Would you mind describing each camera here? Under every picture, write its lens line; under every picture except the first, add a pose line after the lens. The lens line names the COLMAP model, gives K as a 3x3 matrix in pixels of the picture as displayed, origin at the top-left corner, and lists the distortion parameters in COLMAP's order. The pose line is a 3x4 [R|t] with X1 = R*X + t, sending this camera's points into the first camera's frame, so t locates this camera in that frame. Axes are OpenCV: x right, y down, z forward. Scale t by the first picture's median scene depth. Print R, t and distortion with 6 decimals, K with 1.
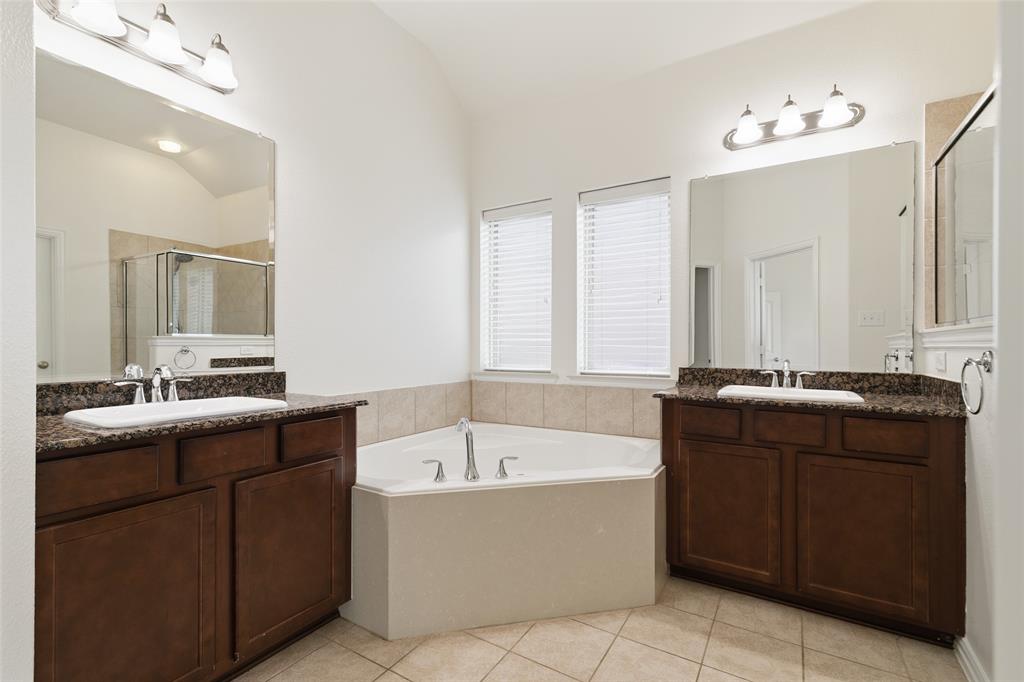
lens RADIAL K [[459.6, 0, 504.9], [0, 459.6, 341.8], [0, 0, 1]] dist [0.004794, 0.000114]
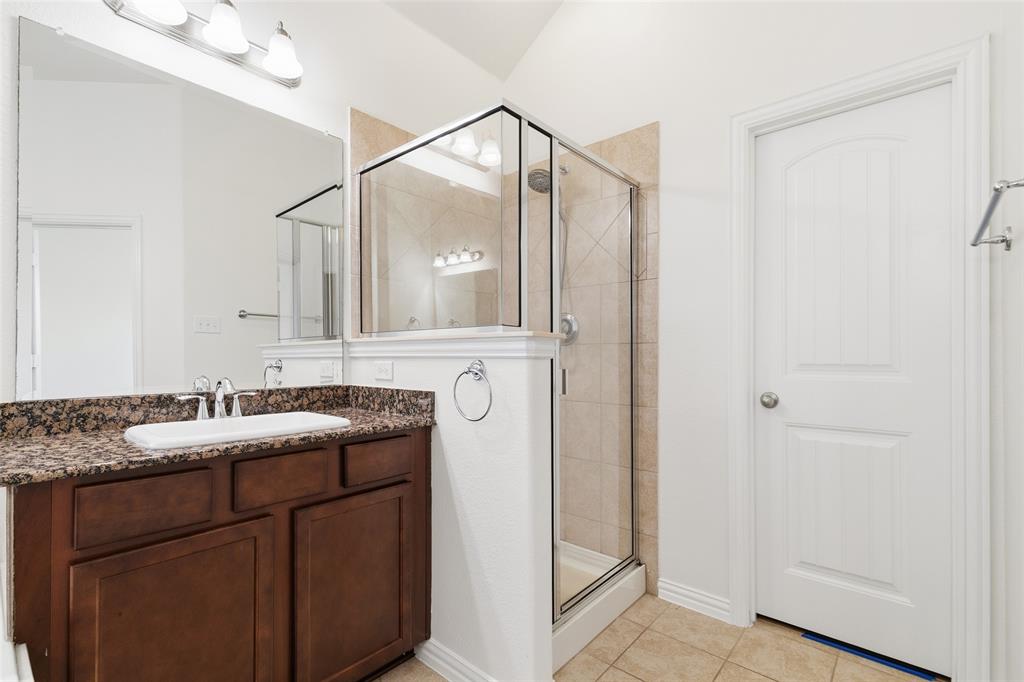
lens RADIAL K [[466.4, 0, 513.5], [0, 466.4, 350.7], [0, 0, 1]] dist [0.001113, -0.000214]
pose [[0.154499, 0.005058, 0.987980, -0.005936], [-0.006054, 0.999973, -0.004173, 0.001145], [-0.987974, -0.005336, 0.154525, 0.503191]]
